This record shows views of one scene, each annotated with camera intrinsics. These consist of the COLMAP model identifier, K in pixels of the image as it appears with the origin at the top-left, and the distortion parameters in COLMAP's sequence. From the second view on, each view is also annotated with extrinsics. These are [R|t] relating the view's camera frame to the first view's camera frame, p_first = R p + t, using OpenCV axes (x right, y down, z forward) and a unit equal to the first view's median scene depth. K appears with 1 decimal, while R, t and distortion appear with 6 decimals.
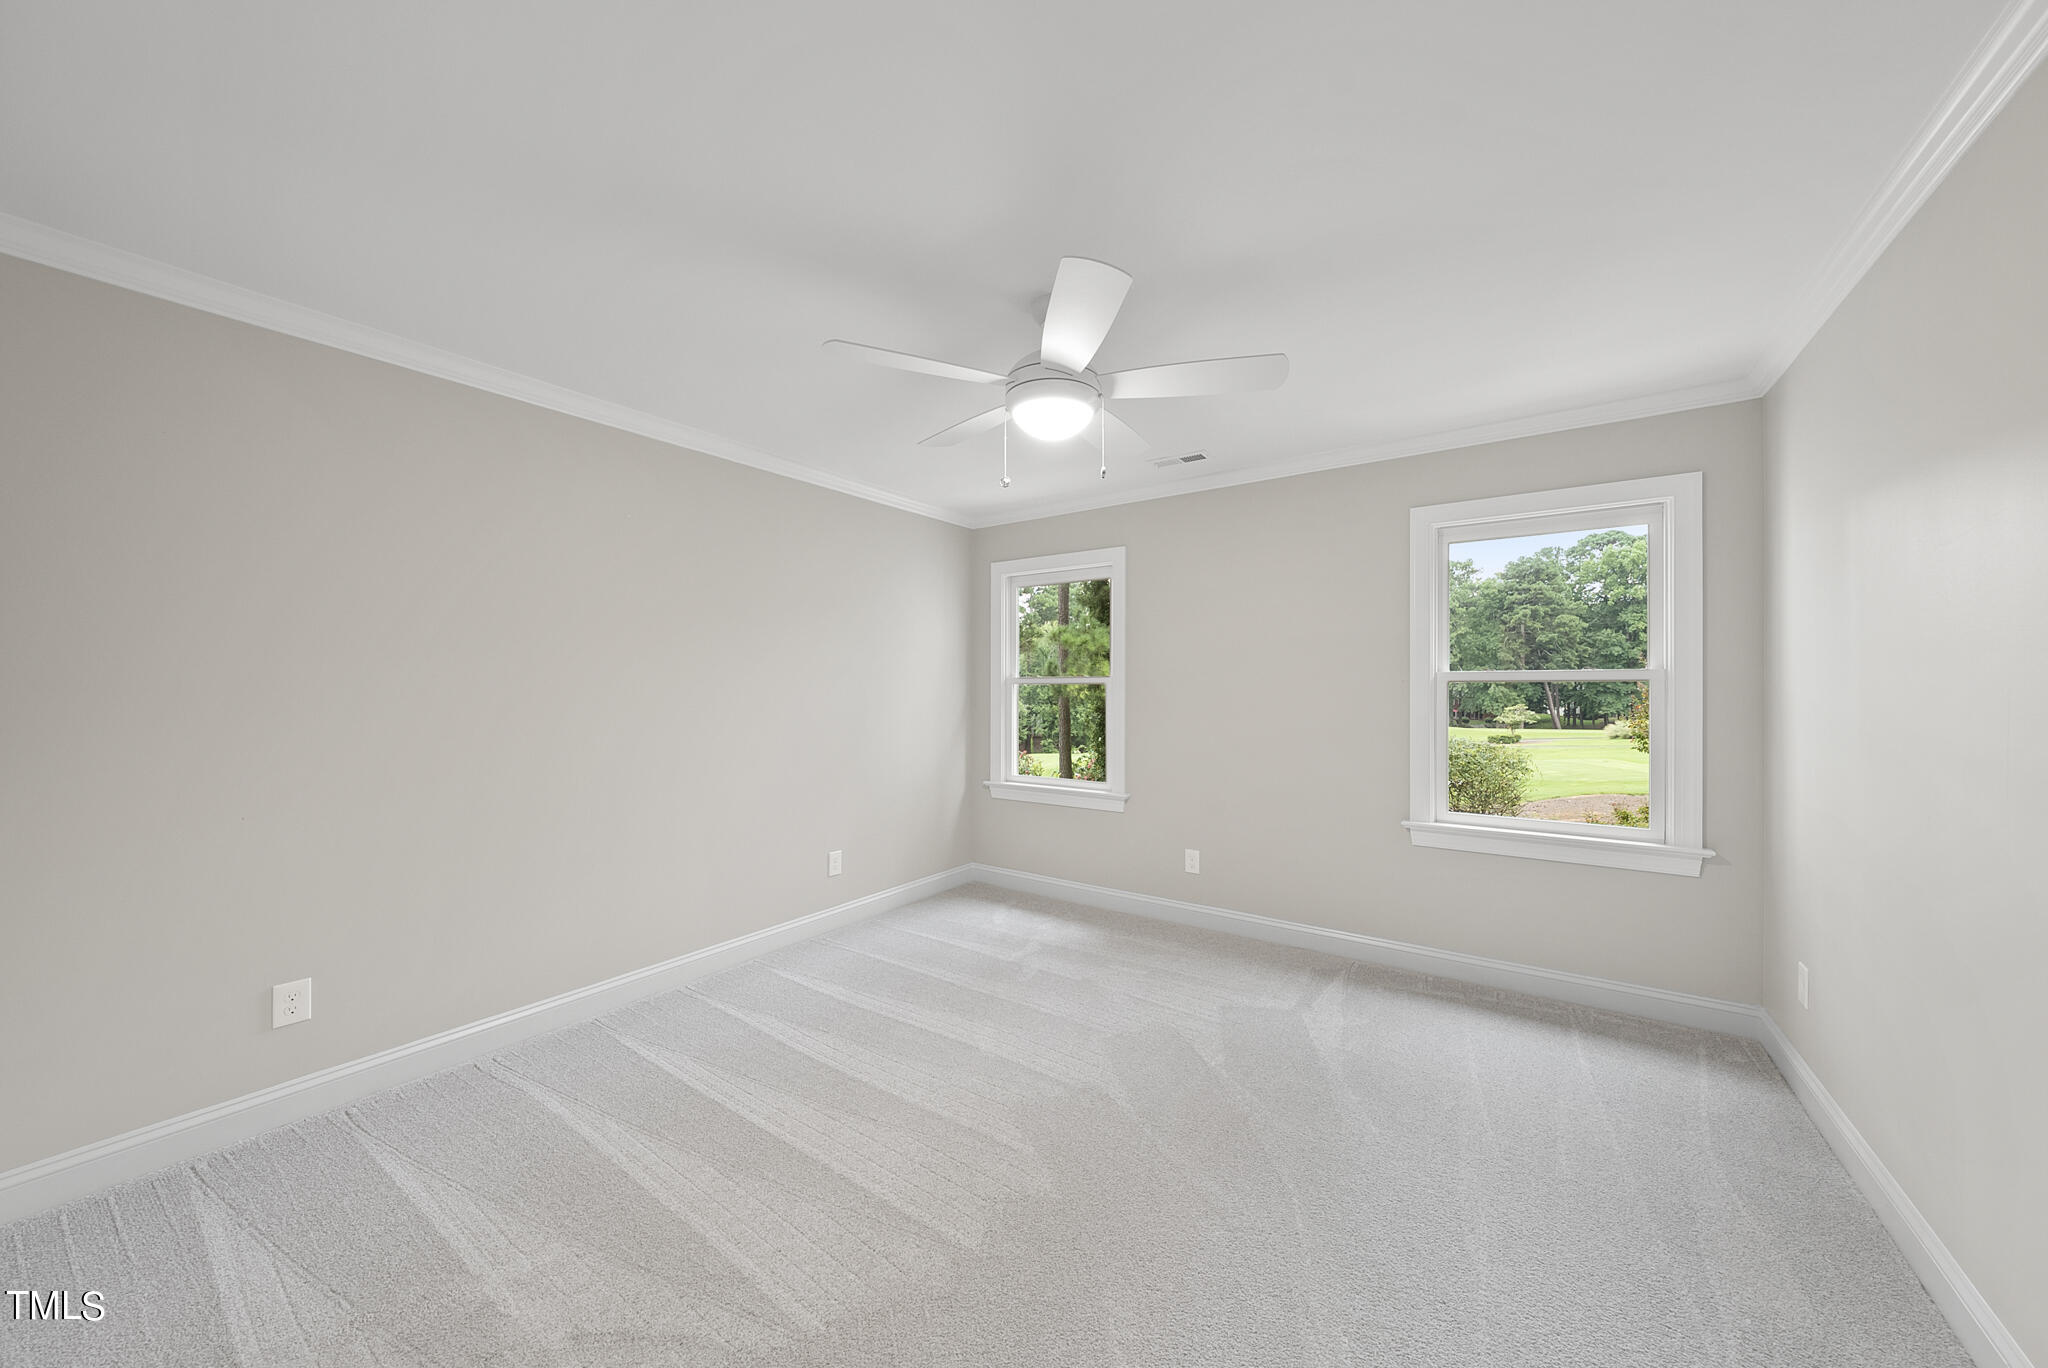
lens RADIAL K [[724.6, 0, 1038.0], [0, 724.6, 685.3], [0, 0, 1]] dist [0.000441, -0.000280]
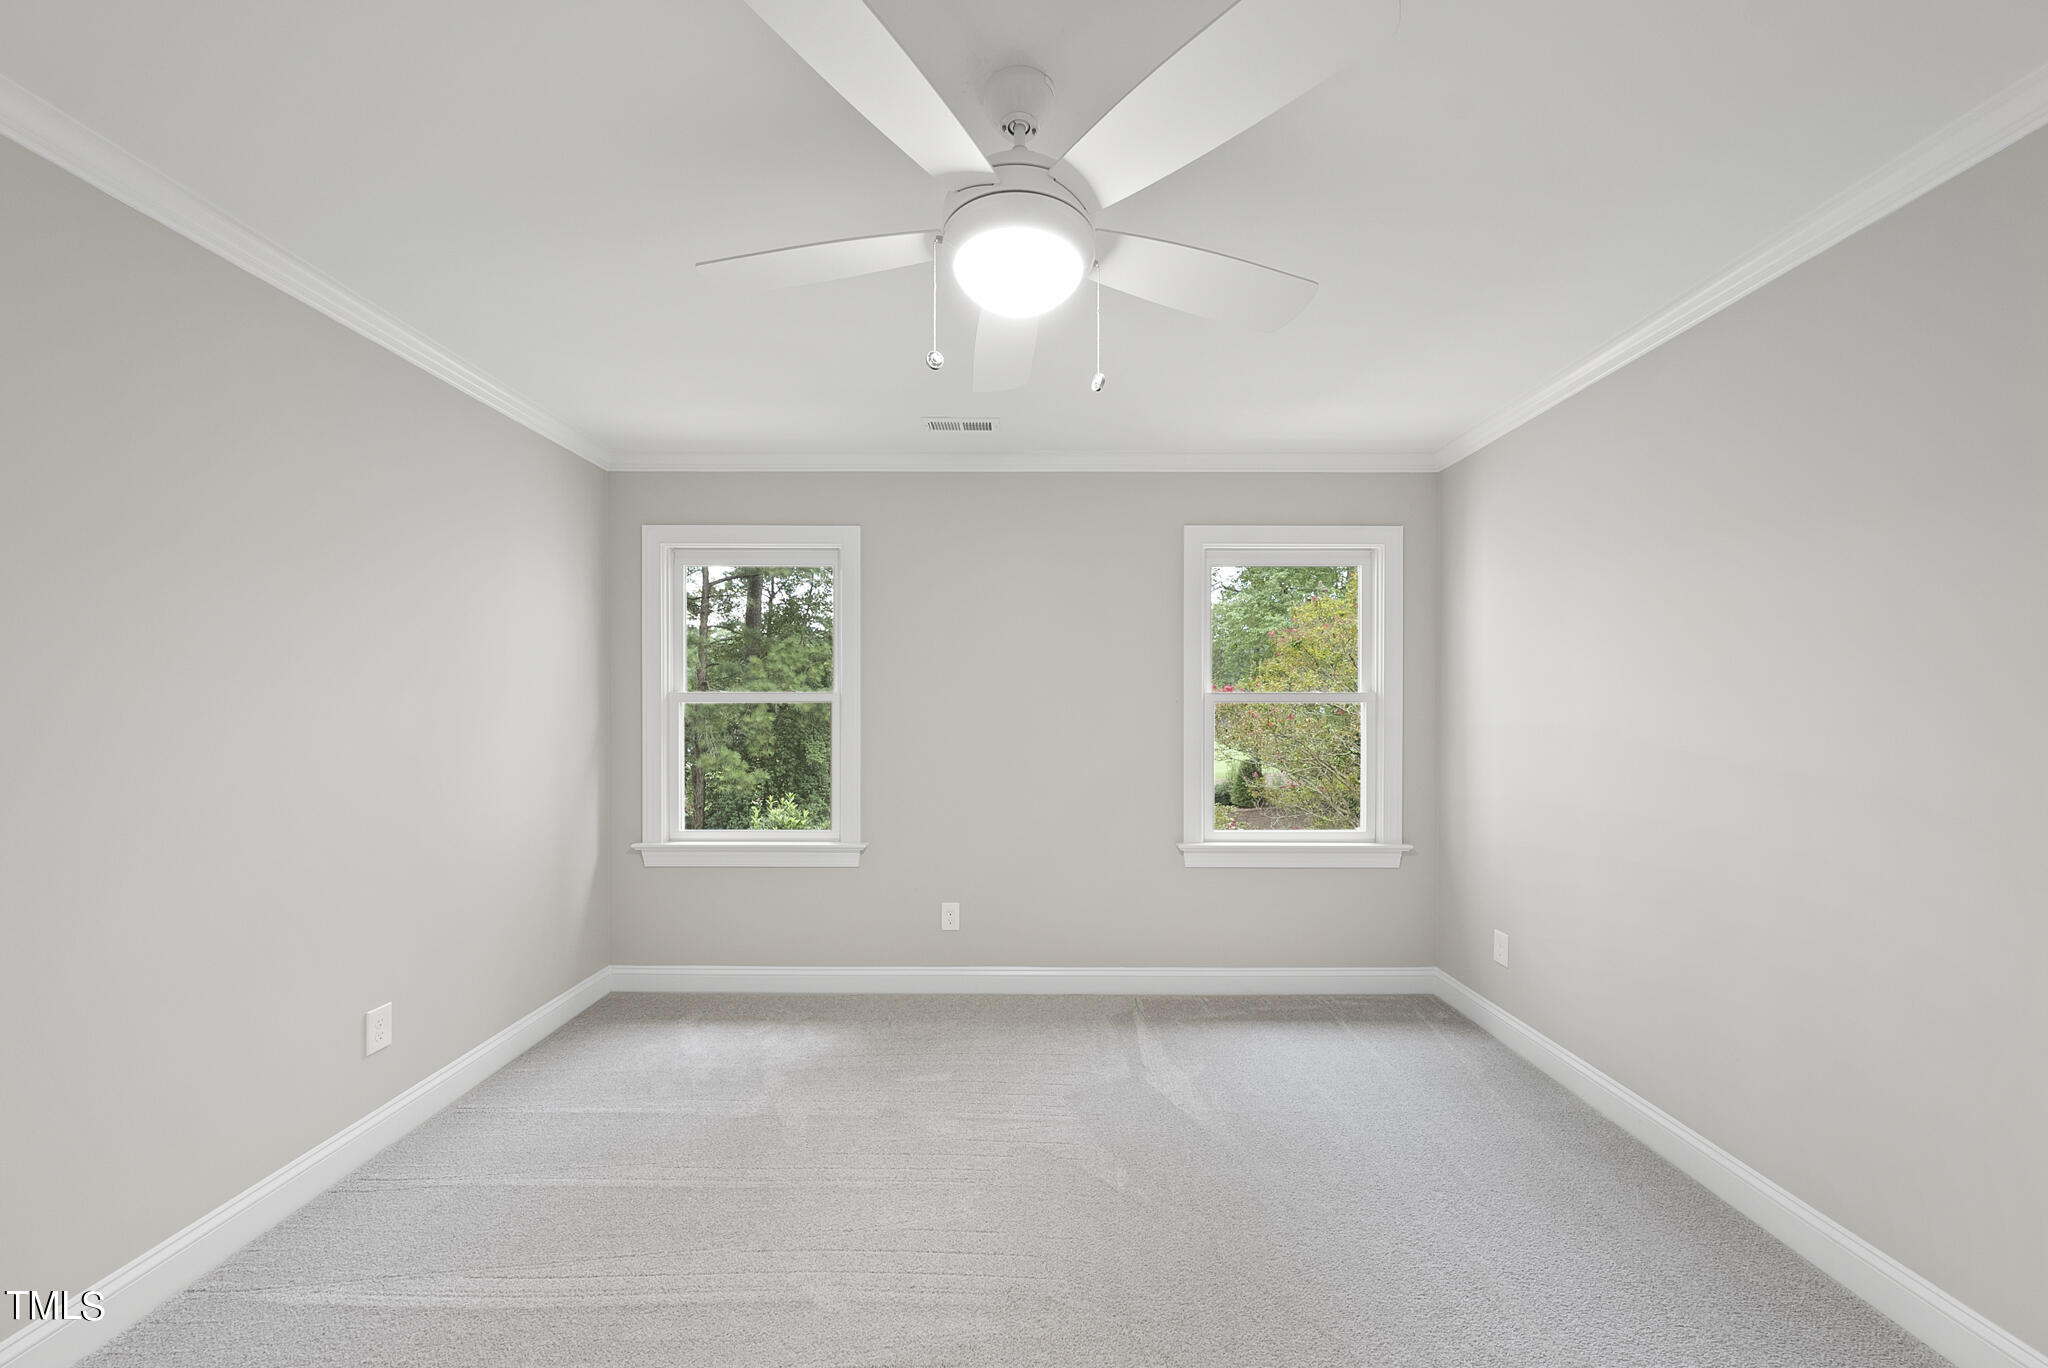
lens RADIAL K [[724.6, 0, 1036.8], [0, 724.6, 711.2], [0, 0, 1]] dist [0.000441, -0.000280]
pose [[0.818294, 0.000087, 0.574799, -0.205532], [-0.003774, 0.999979, 0.005220, 0.003350], [-0.574787, -0.006441, 0.818278, 0.297393]]
